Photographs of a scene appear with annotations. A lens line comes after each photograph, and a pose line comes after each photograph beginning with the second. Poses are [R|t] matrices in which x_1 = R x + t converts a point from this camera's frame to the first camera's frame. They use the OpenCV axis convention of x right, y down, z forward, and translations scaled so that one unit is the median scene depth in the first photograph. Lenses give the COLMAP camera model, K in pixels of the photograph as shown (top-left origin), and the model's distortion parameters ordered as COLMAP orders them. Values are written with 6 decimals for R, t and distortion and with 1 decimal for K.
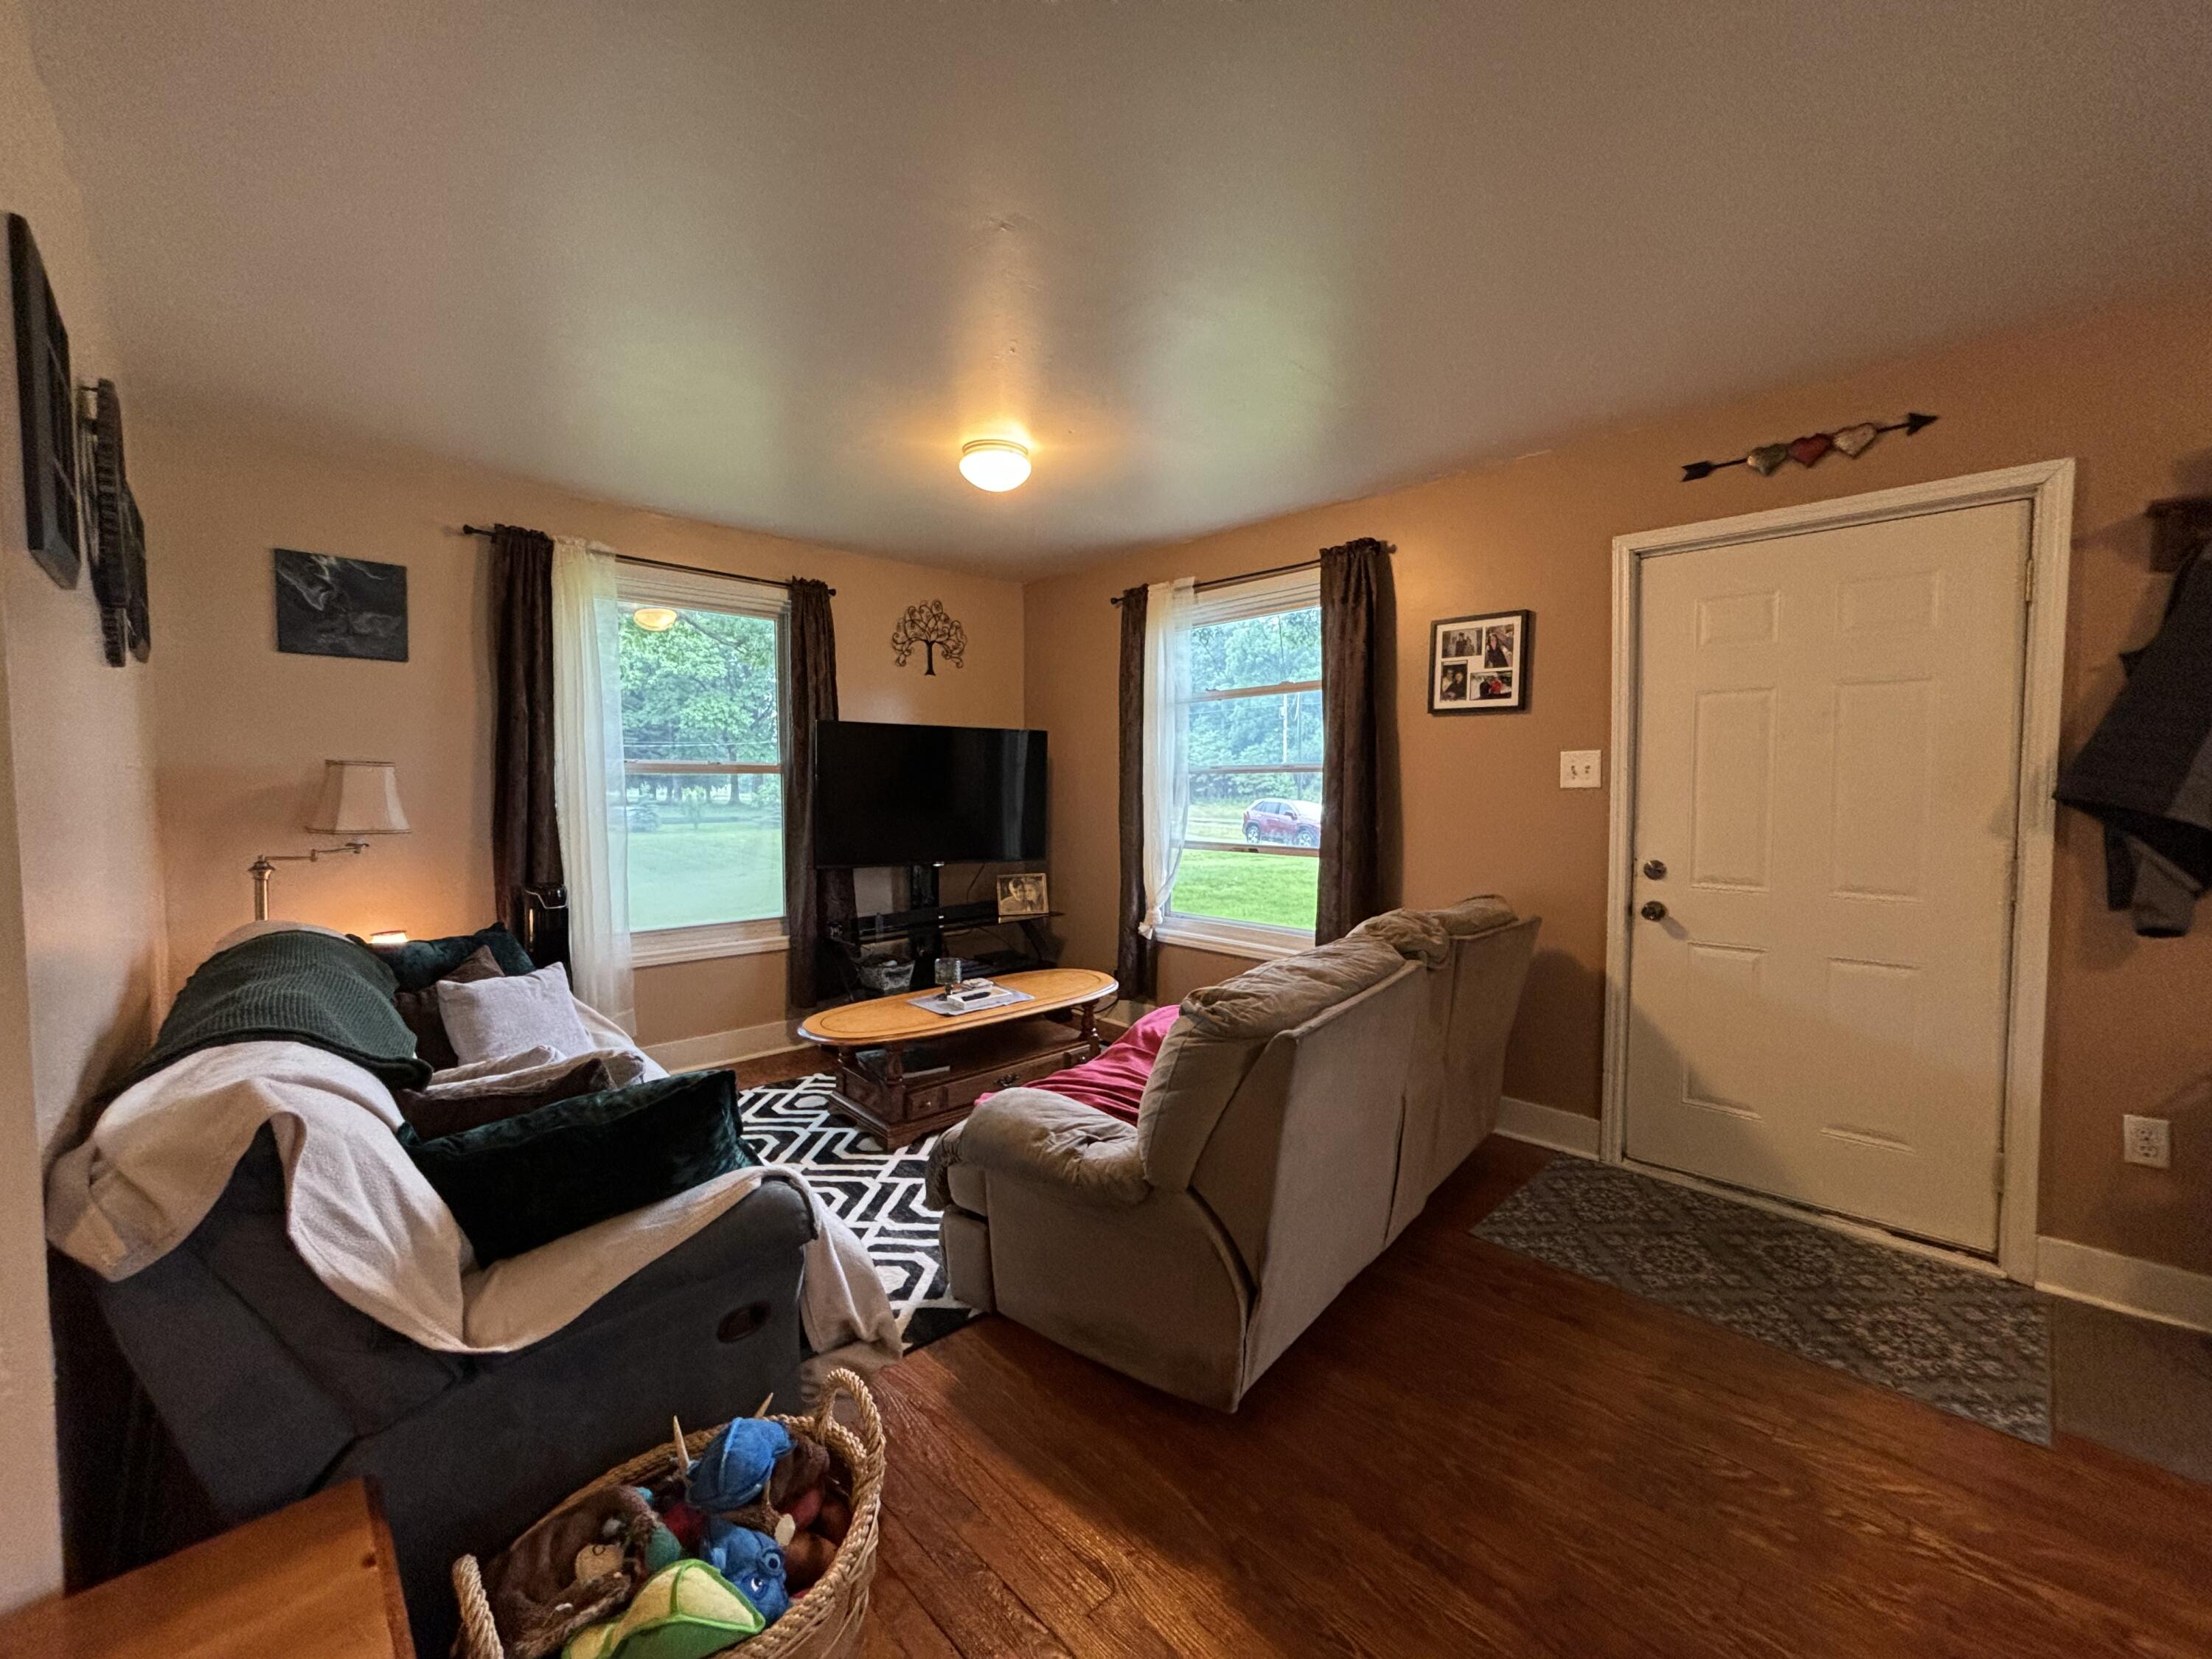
lens RADIAL K [[901.7, 0, 1110.0], [0, 901.7, 822.9], [0, 0, 1]] dist [0.007753, -0.001335]
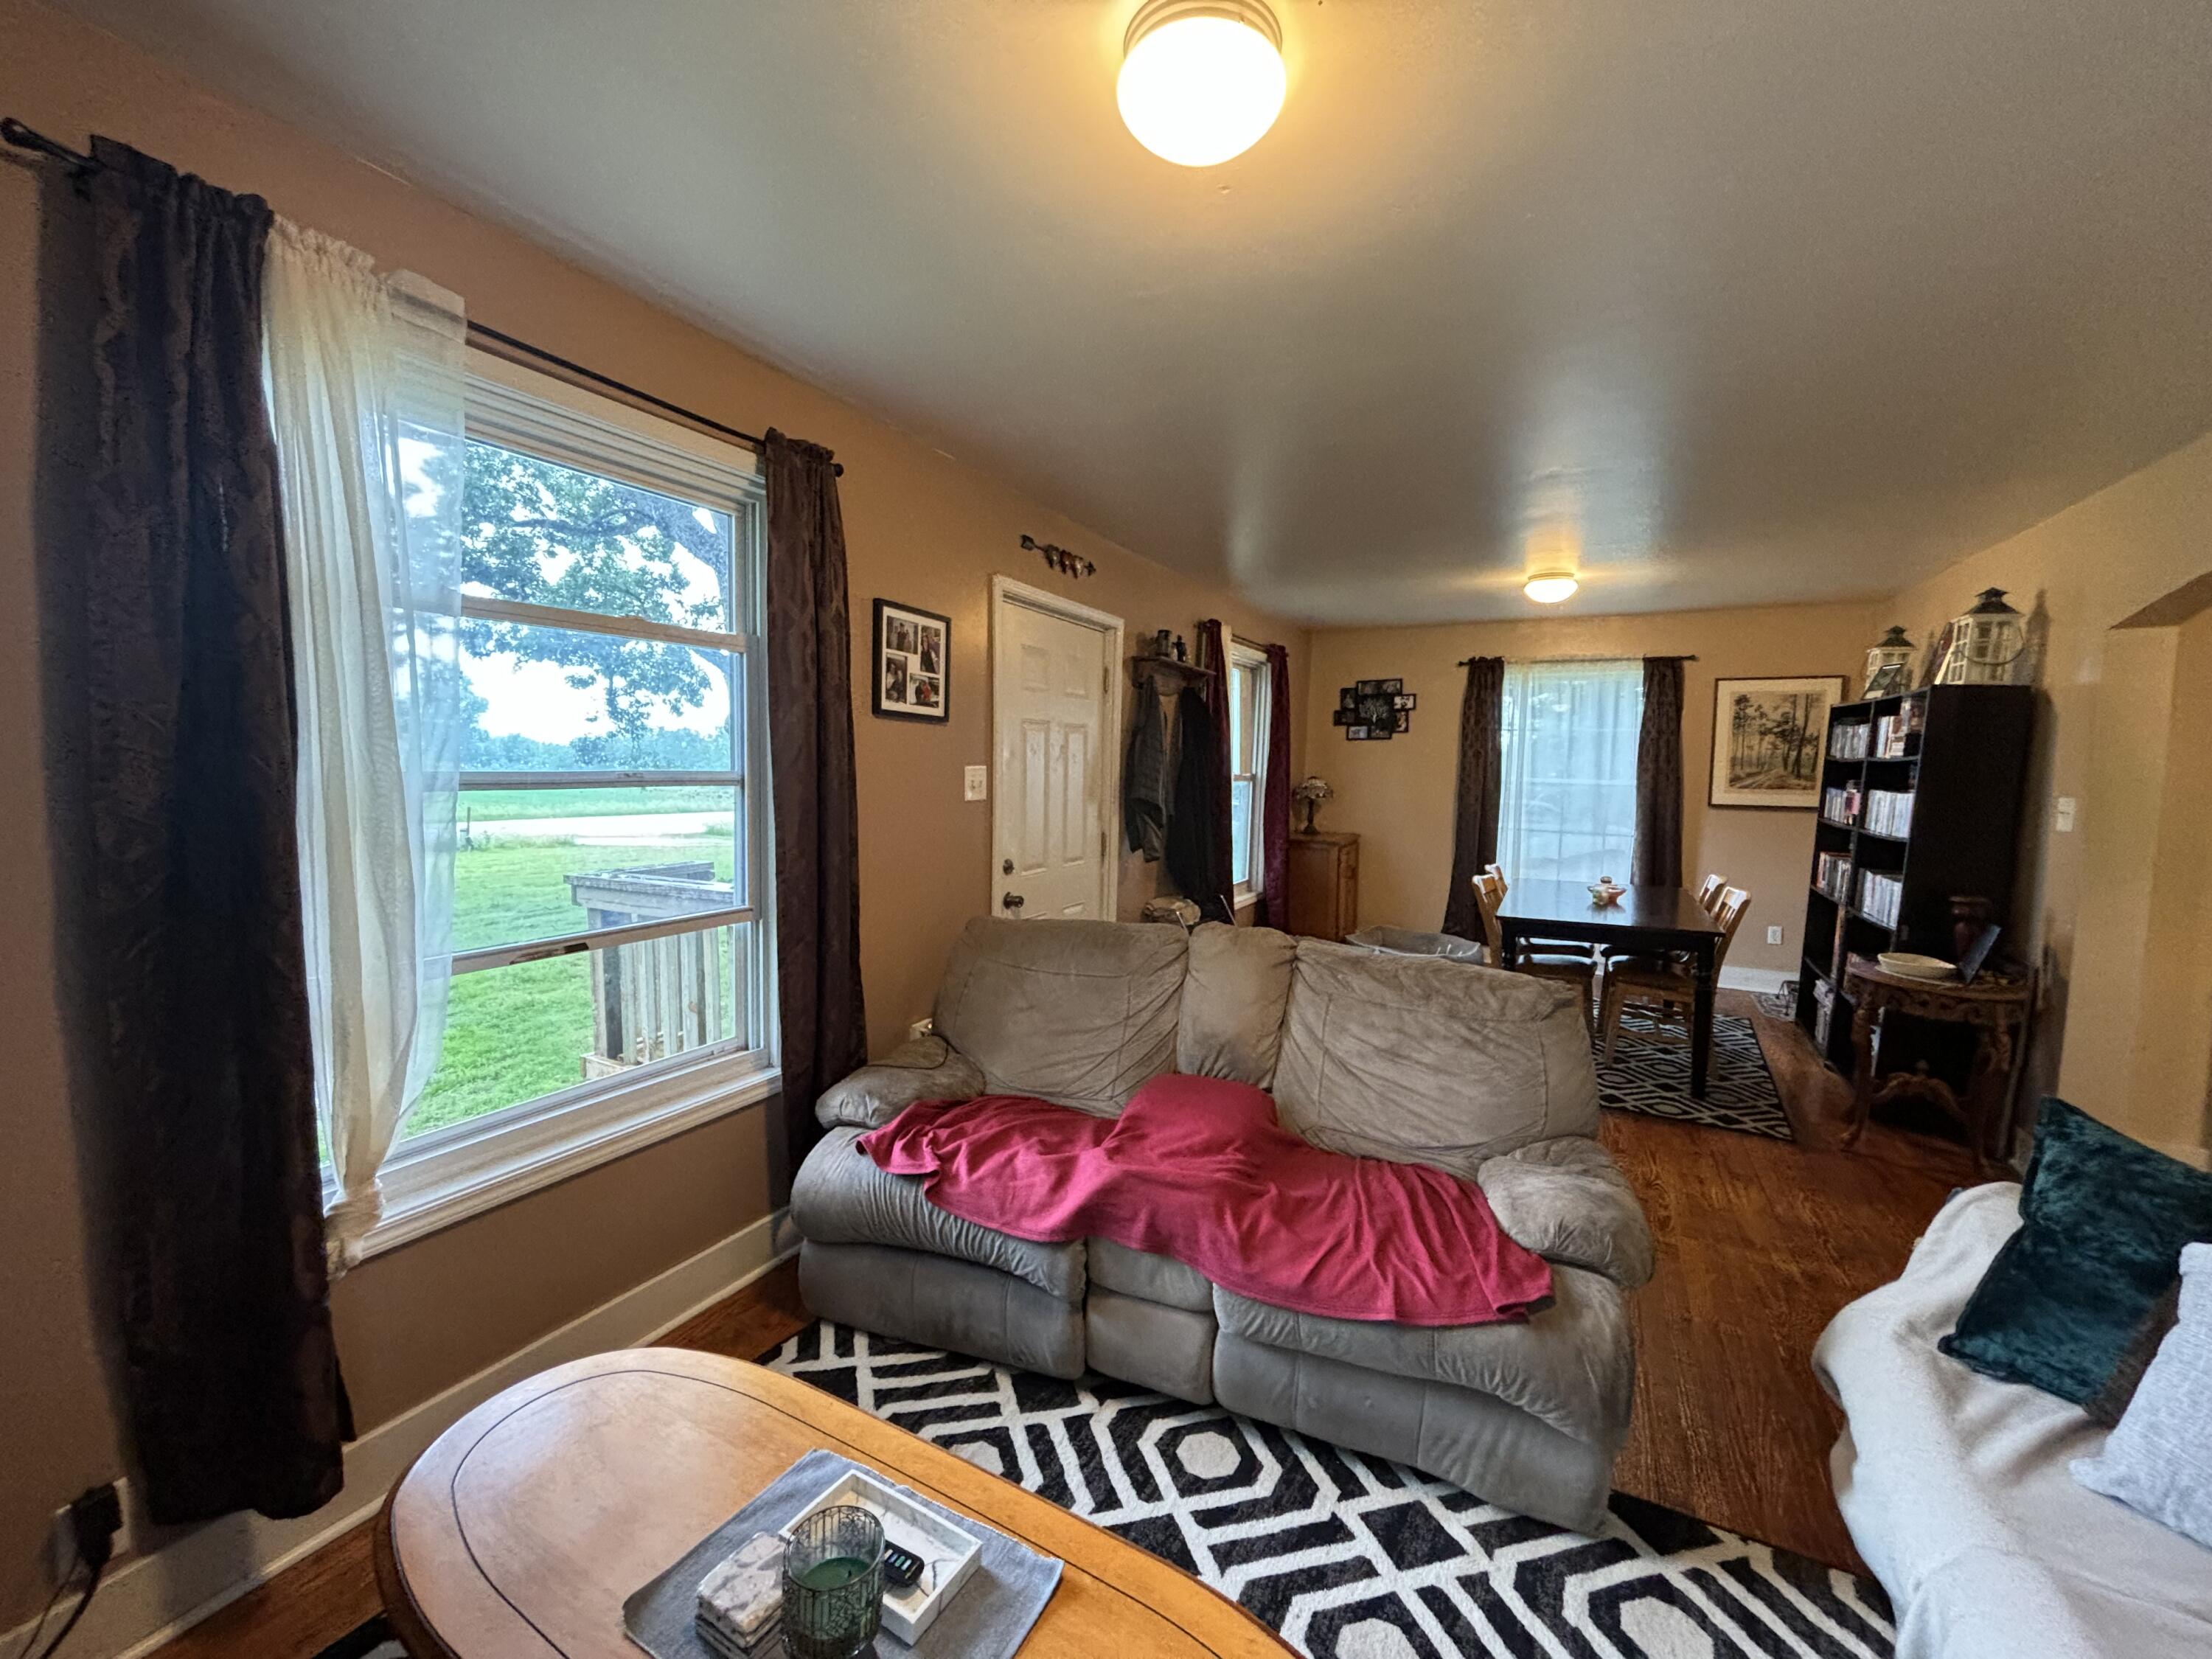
lens RADIAL K [[901.7, 0, 1094.9], [0, 901.7, 831.9], [0, 0, 1]] dist [0.007753, -0.001335]
pose [[-0.316117, -0.079937, 0.945347, -0.550839], [0.027190, 0.995271, 0.093251, -0.101552], [-0.948331, 0.055182, -0.312449, 1.251292]]
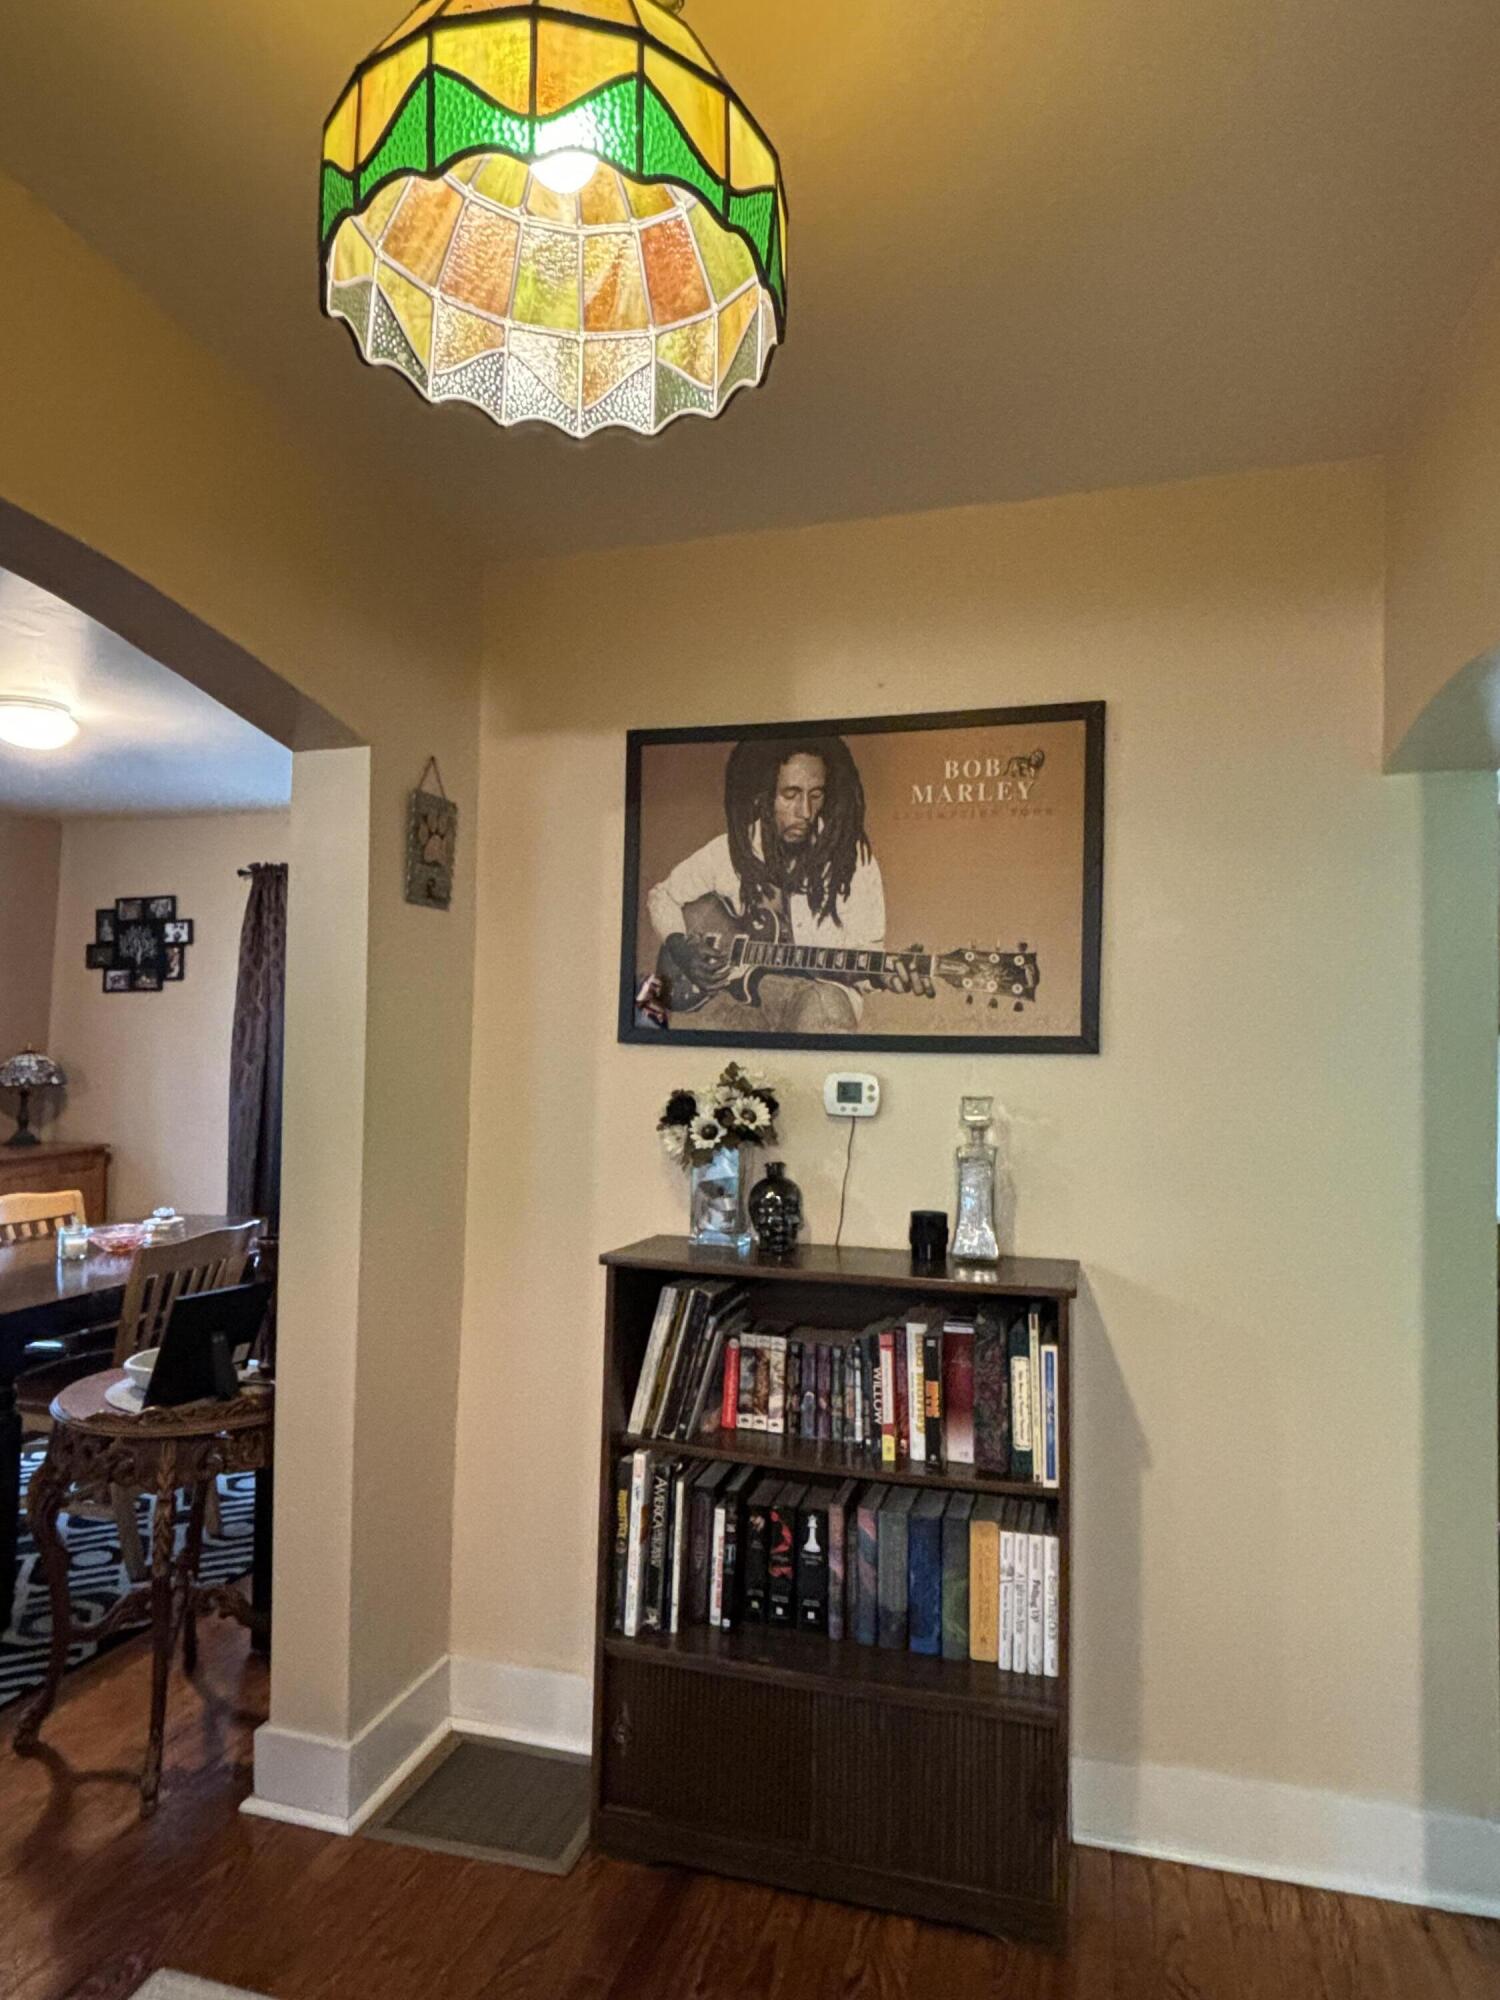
lens RADIAL K [[1245.9, 0, 748.6], [0, 1245.9, 996.3], [0, 0, 1]] dist [0.020981, 0.000327]
pose [[-0.488795, 0.029683, 0.871893, -0.784386], [0.022516, 0.999517, -0.021405, -0.030499], [-0.872108, 0.009169, -0.489228, -0.013579]]
